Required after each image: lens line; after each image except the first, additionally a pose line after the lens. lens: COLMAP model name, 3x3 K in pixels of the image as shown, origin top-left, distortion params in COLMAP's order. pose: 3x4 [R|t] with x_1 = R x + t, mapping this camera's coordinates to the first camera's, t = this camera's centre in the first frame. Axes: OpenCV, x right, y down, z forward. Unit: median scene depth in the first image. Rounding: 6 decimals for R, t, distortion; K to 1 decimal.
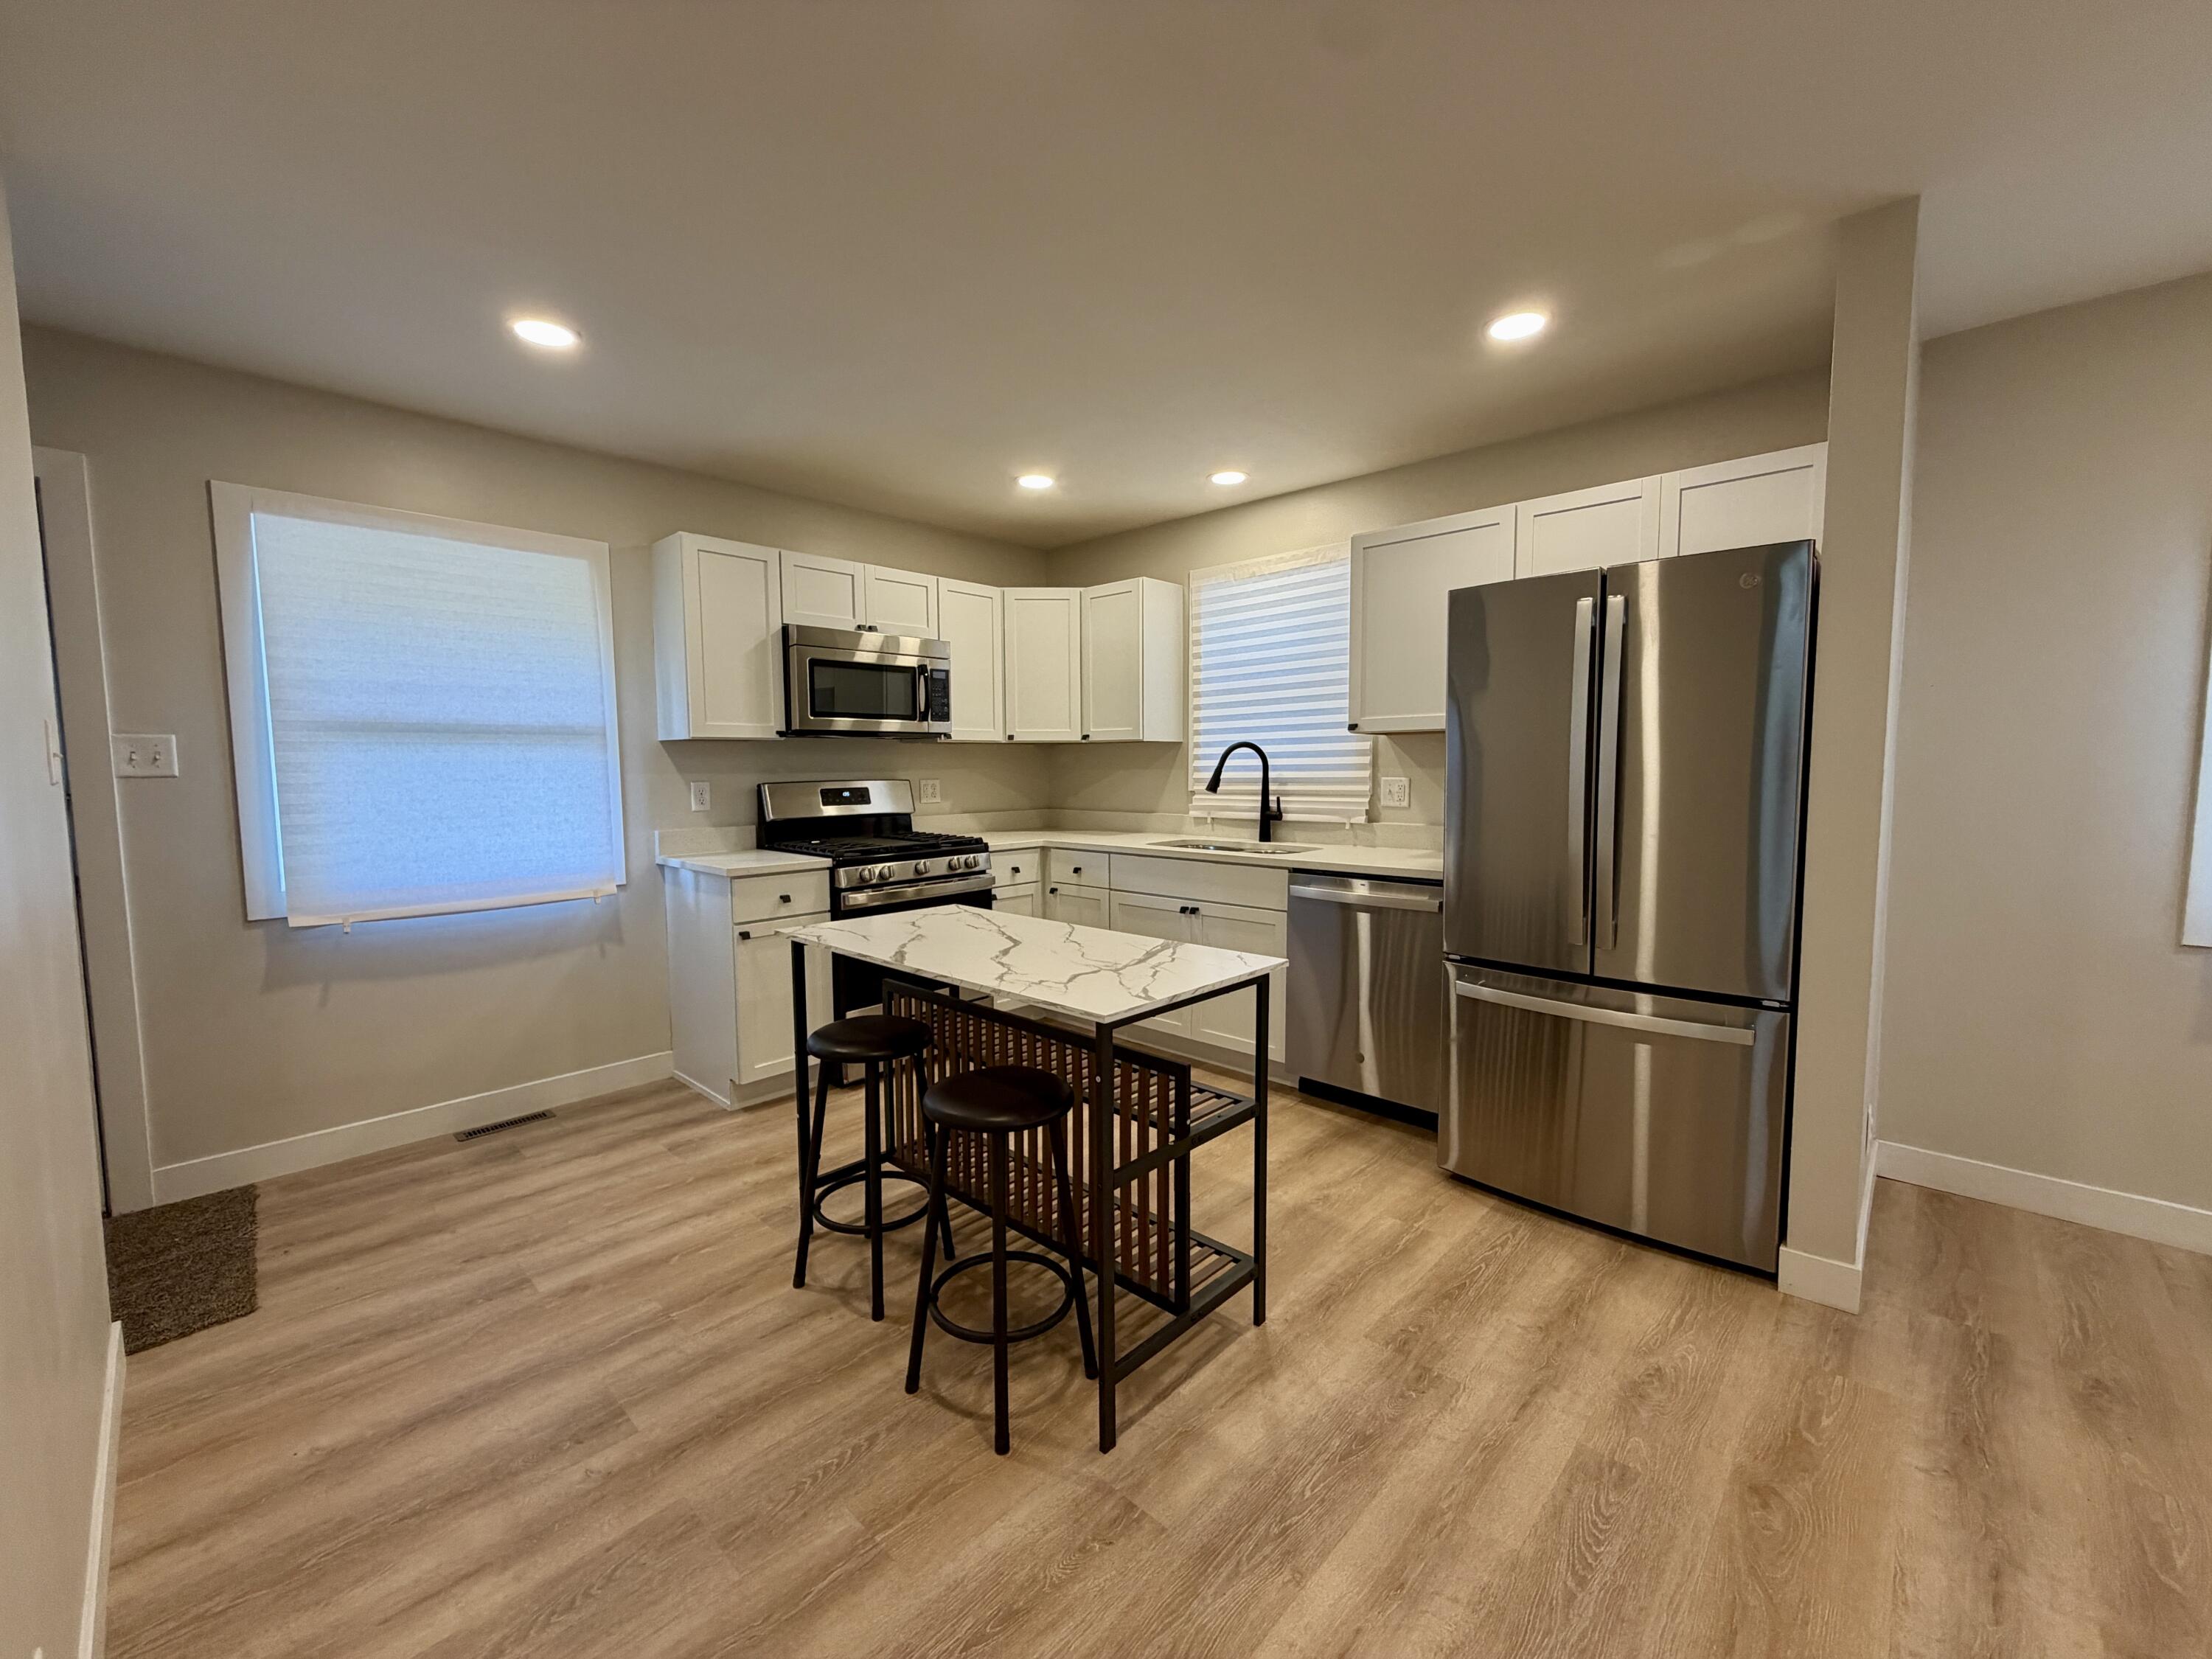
lens RADIAL K [[882.3, 0, 1103.6], [0, 882.3, 829.6], [0, 0, 1]] dist [0.000820, 0.000076]
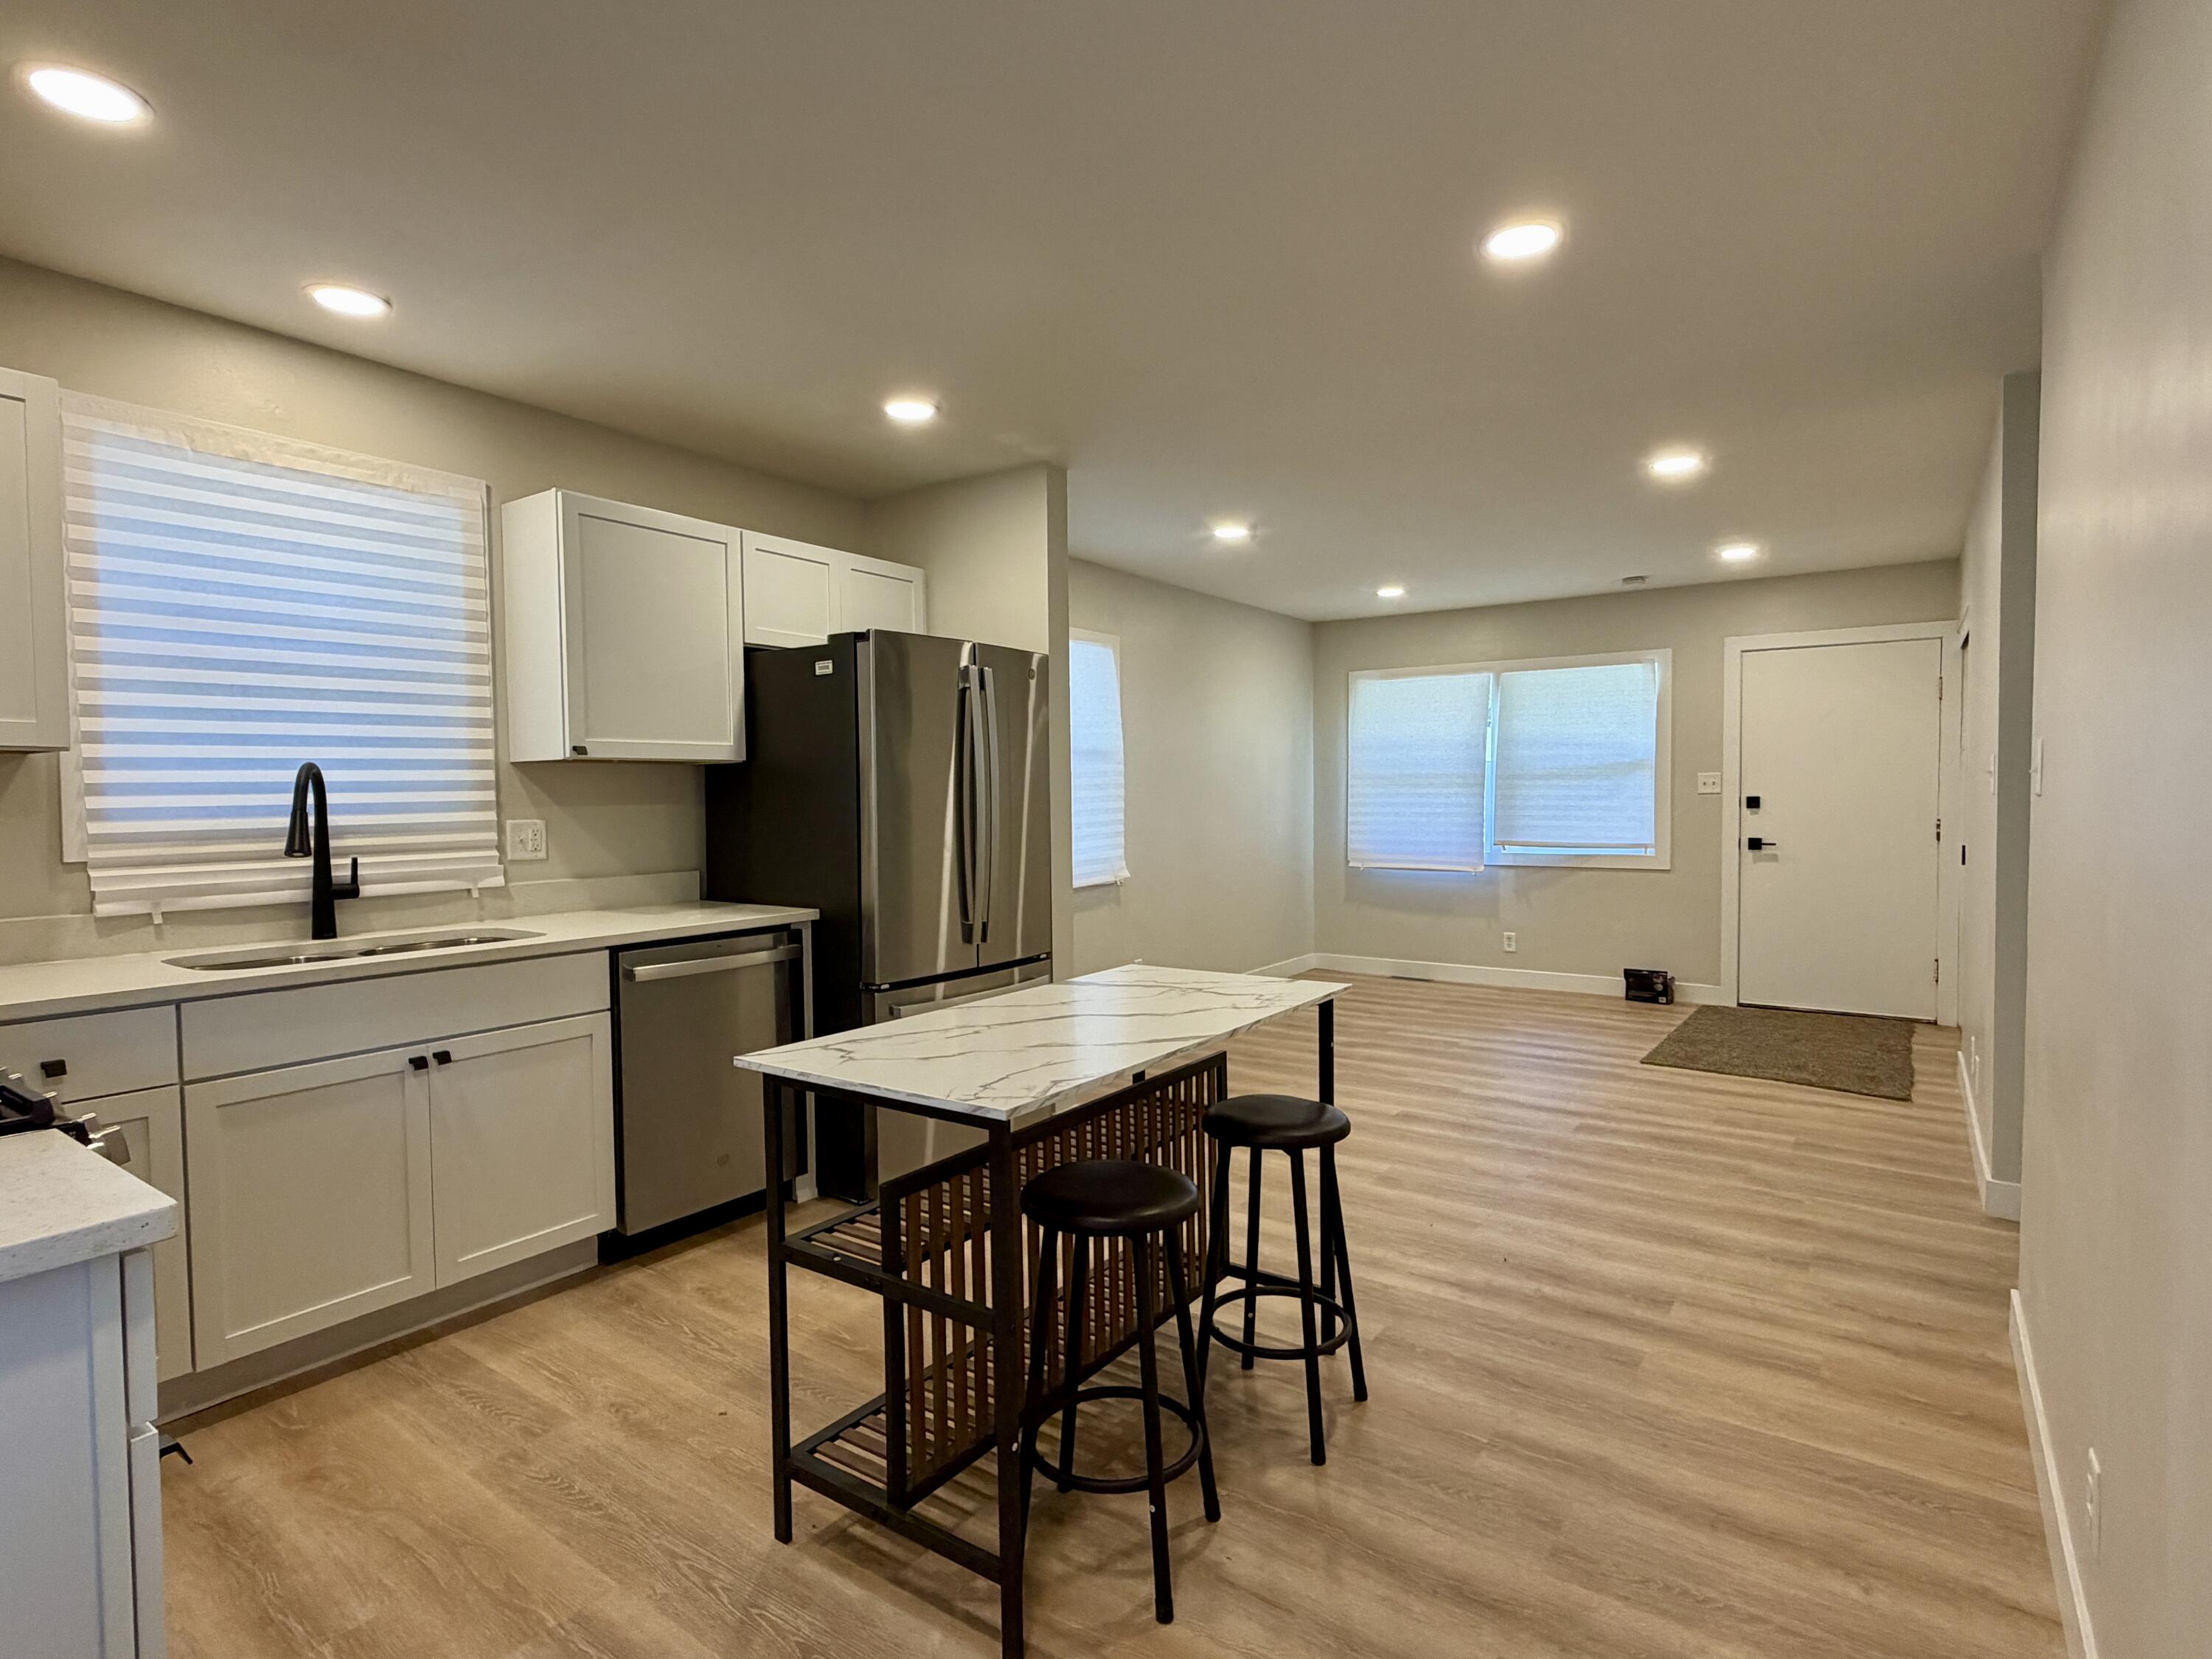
lens RADIAL K [[1128.0, 0, 1097.9], [0, 1128.0, 838.4], [0, 0, 1]] dist [0.002650, 0.000598]
pose [[-0.129254, -0.035665, 0.990970, -0.619140], [0.081852, 0.995559, 0.046506, -0.045294], [-0.988228, 0.087124, -0.125761, 0.607906]]
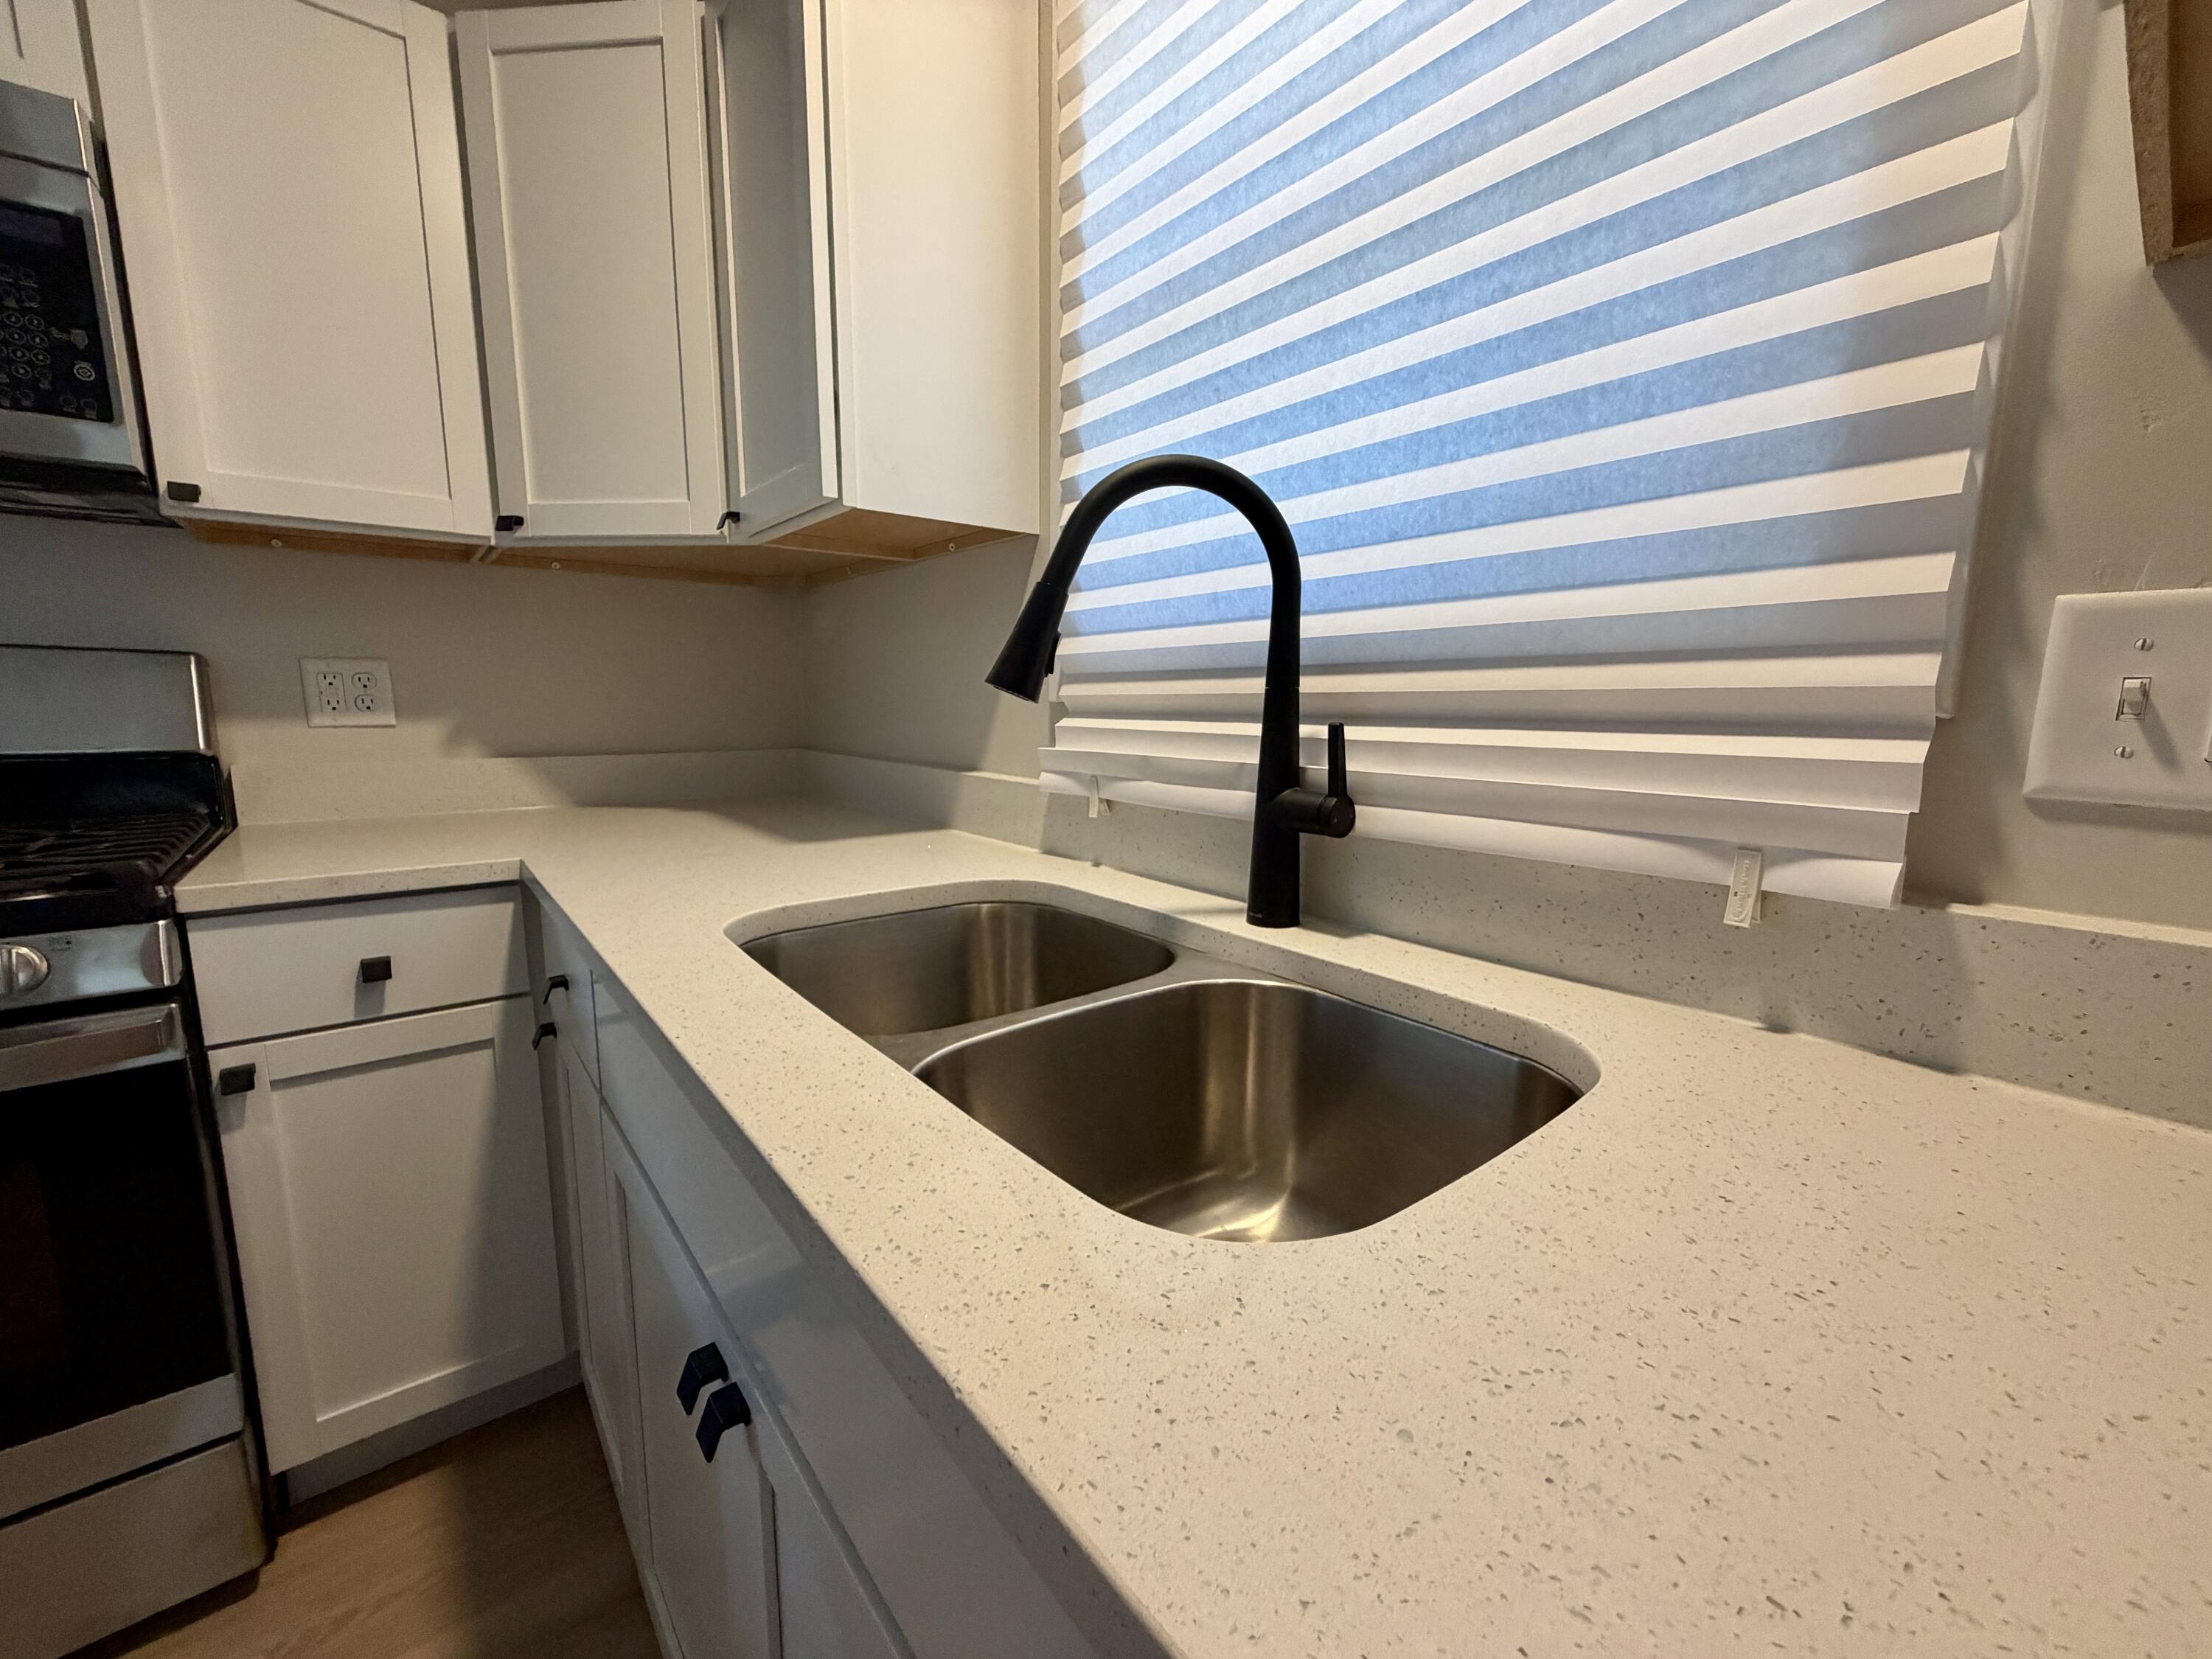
lens RADIAL K [[882.3, 0, 1098.1], [0, 882.3, 828.2], [0, 0, 1]] dist [0.000820, 0.000076]
pose [[0.990442, 0.037473, -0.132745, 0.172202], [-0.028498, 0.997218, 0.068873, -0.025792], [0.134956, -0.064432, 0.988754, 0.790052]]
